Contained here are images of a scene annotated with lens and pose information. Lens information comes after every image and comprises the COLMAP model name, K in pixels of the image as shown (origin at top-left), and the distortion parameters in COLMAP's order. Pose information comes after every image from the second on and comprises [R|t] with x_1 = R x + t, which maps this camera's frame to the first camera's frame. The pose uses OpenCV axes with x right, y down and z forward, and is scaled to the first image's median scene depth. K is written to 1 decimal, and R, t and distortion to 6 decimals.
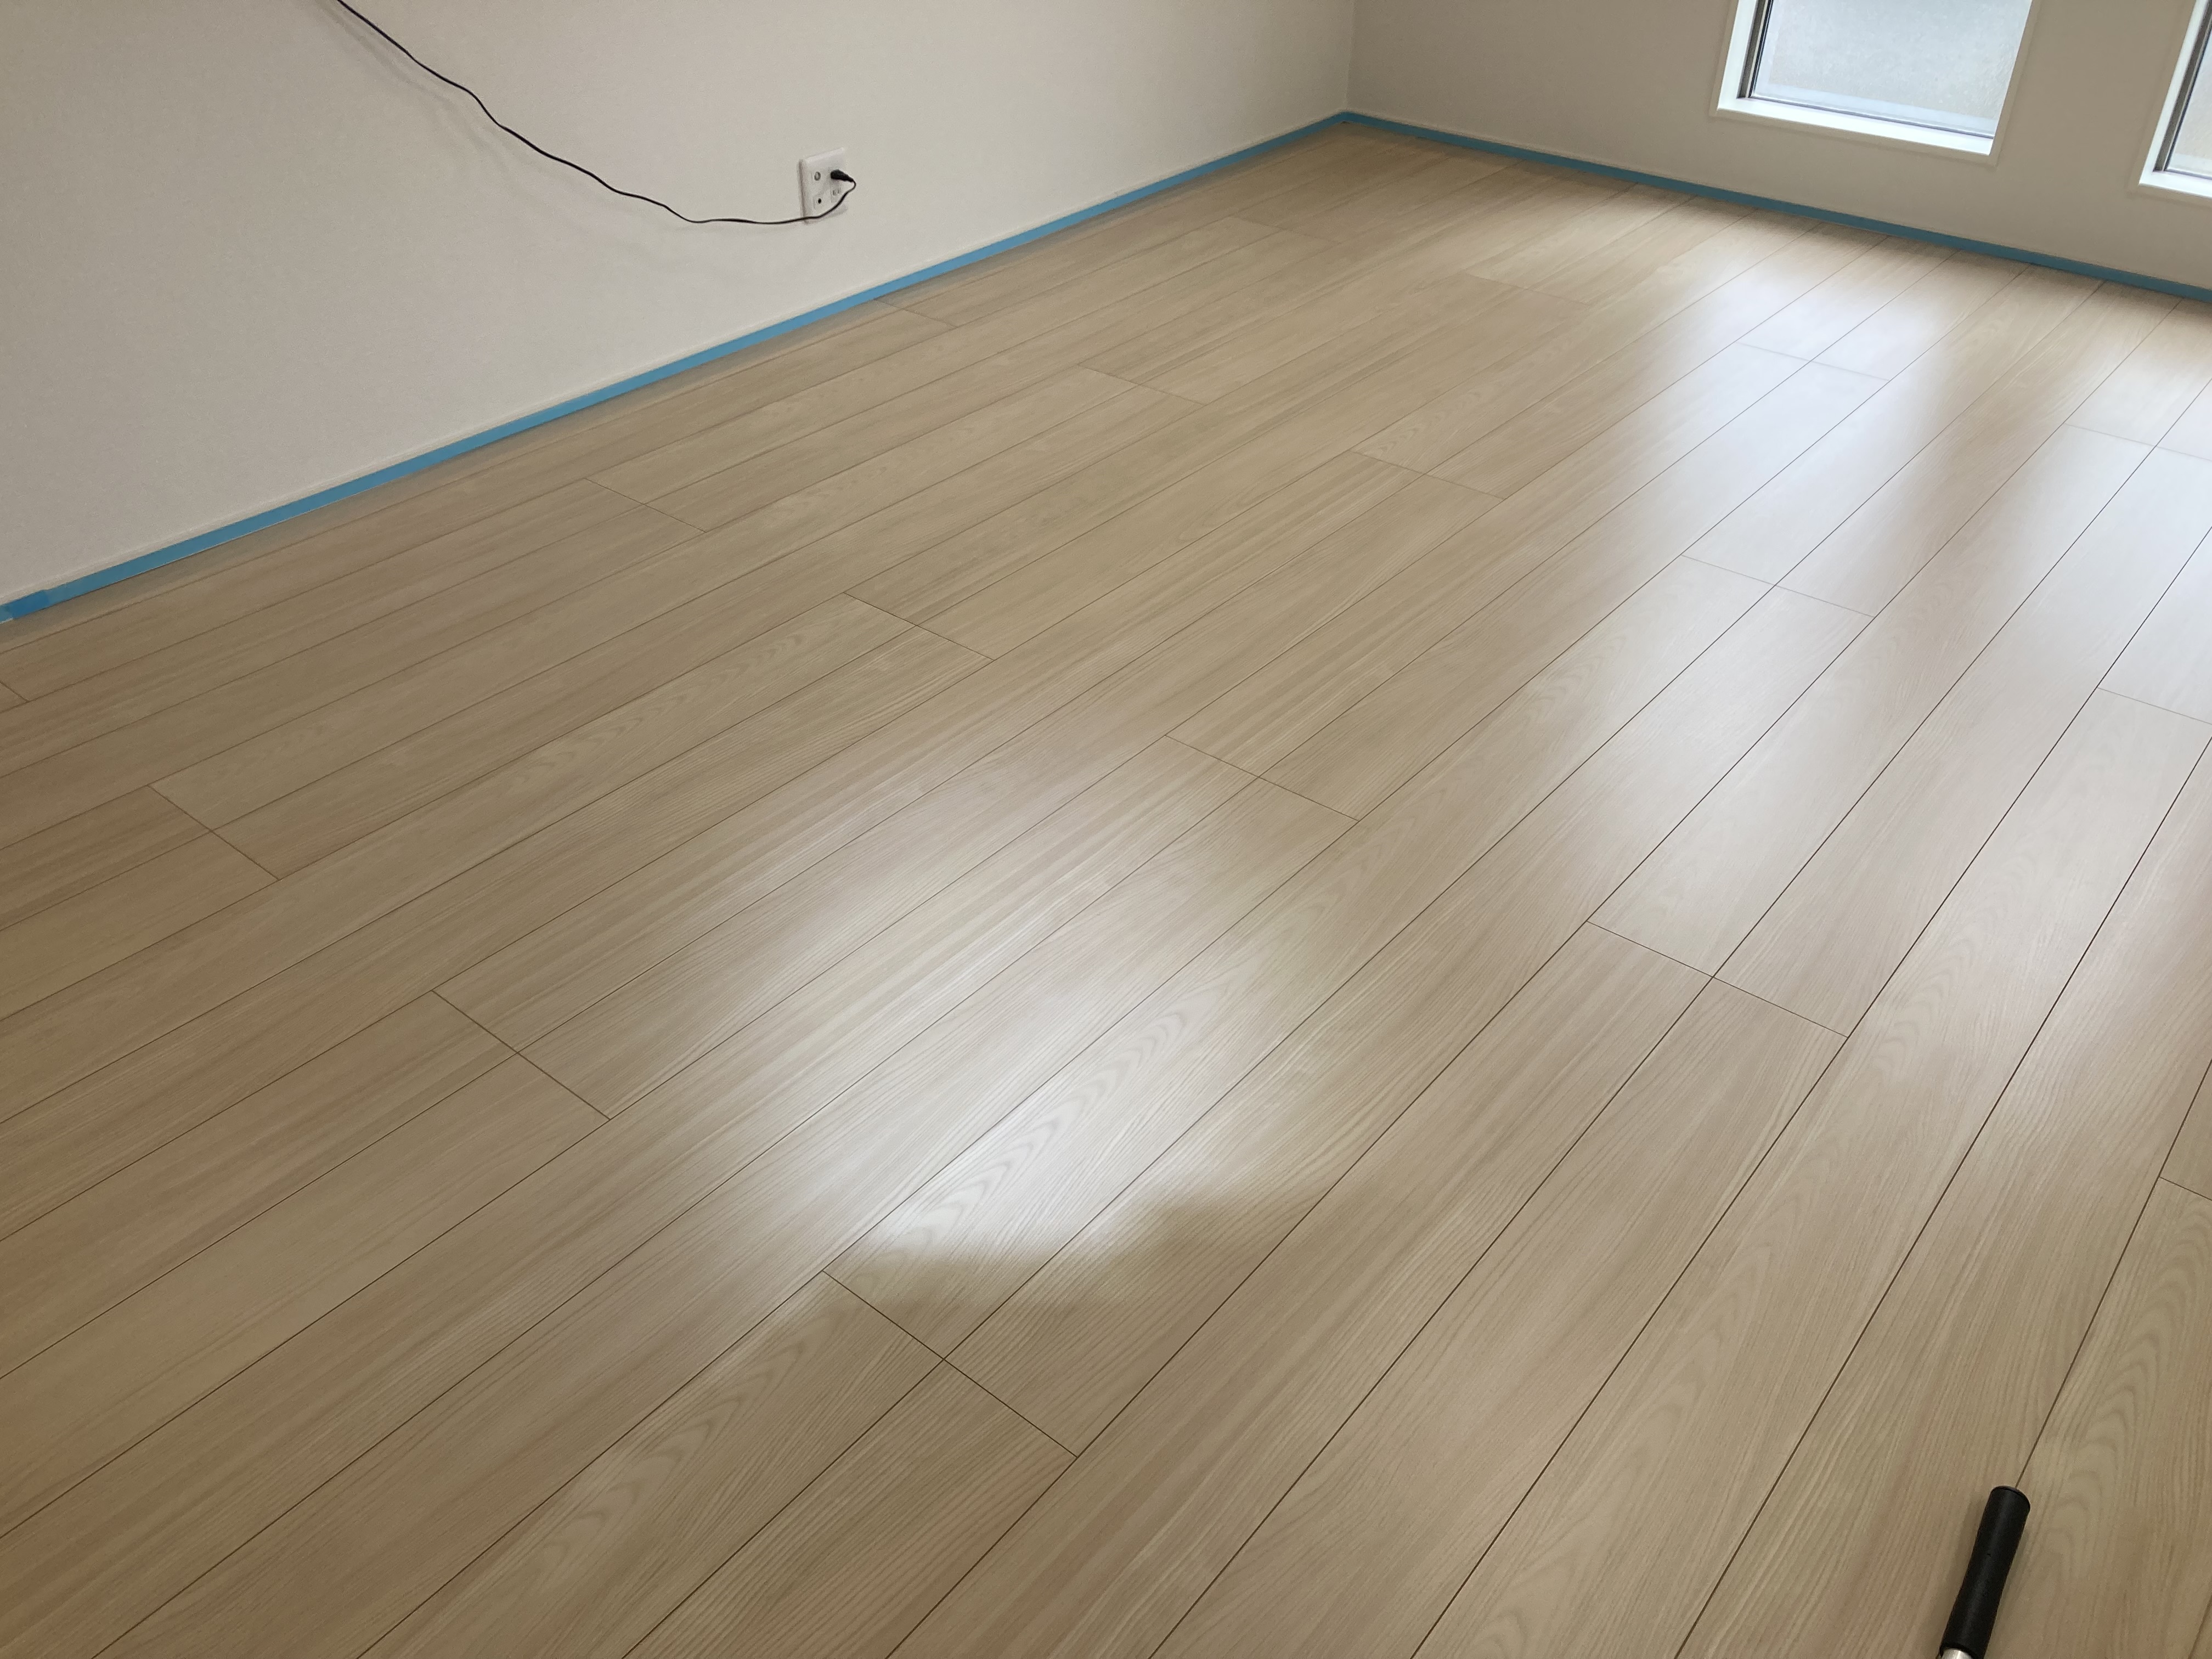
lens RADIAL K [[1793.6, 0, 1092.8], [0, 1793.6, 819.7], [0, 0, 1]] dist [0.038006, -0.024578]
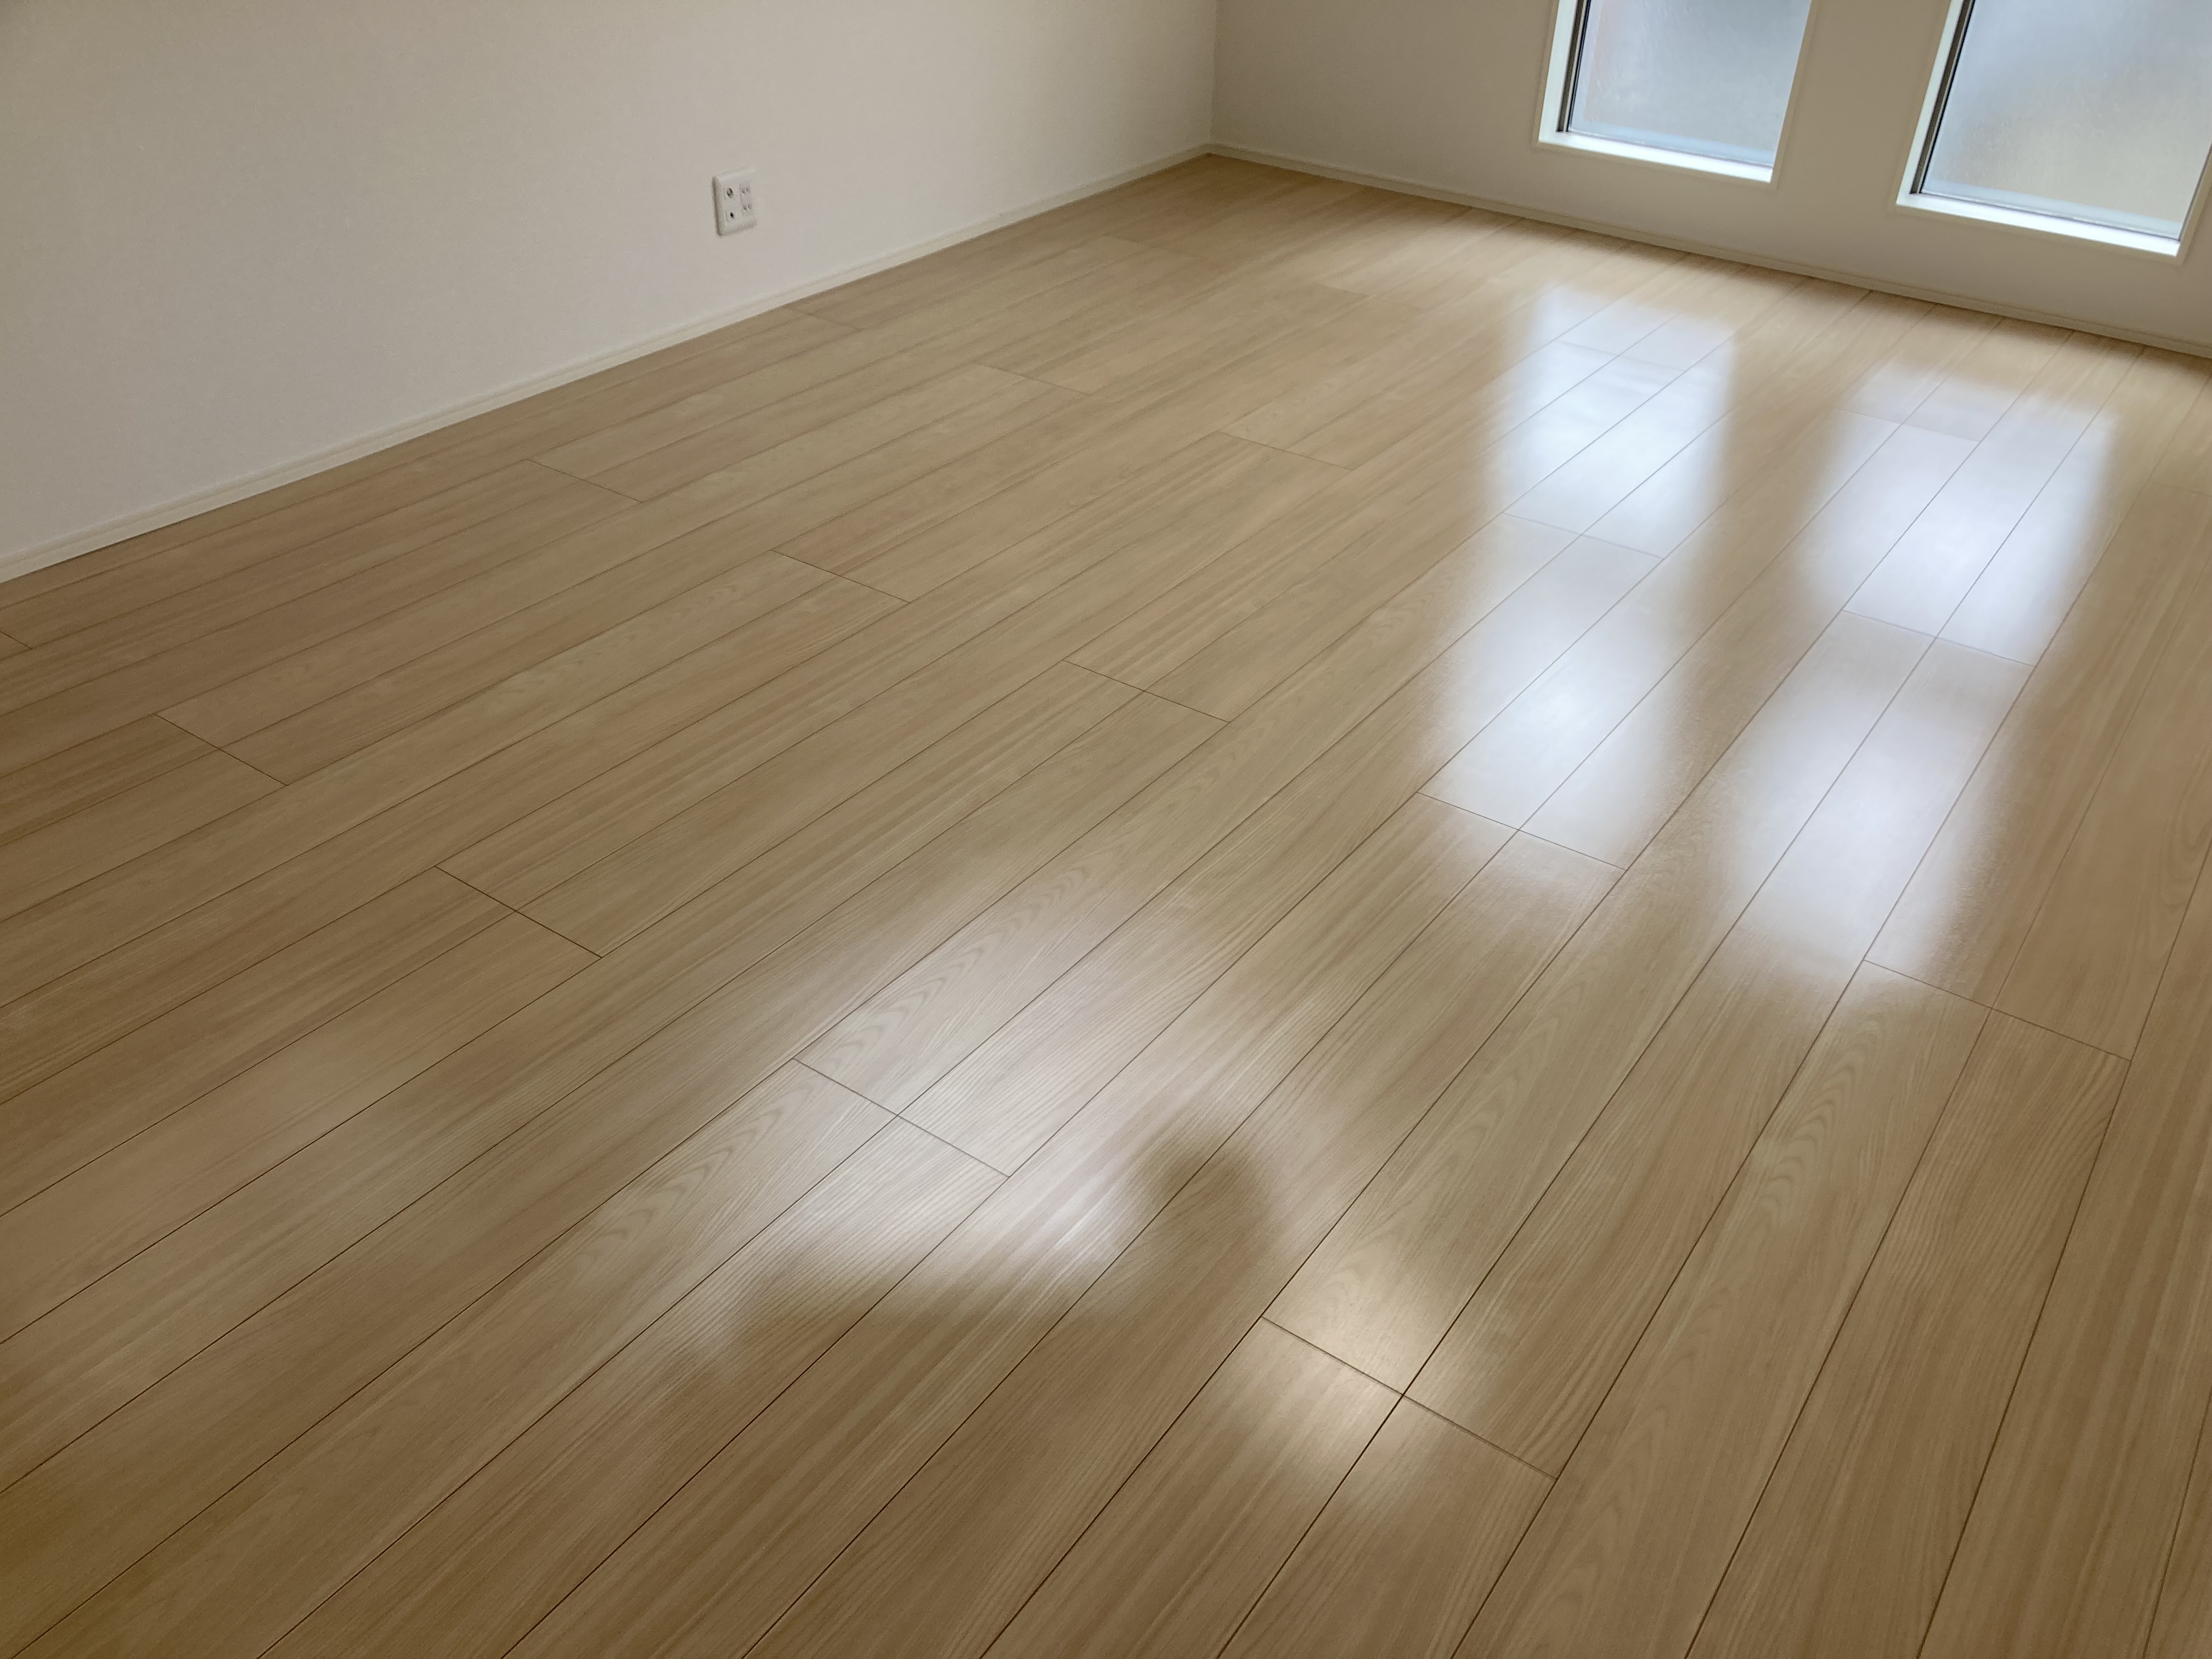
lens RADIAL K [[1793.6, 0, 1127.3], [0, 1793.6, 825.0], [0, 0, 1]] dist [0.038006, -0.024578]
pose [[0.996609, -0.026629, 0.077849, -0.010814], [0.028365, 0.999371, -0.021281, 0.088258], [-0.077233, 0.023417, 0.996738, -0.157888]]
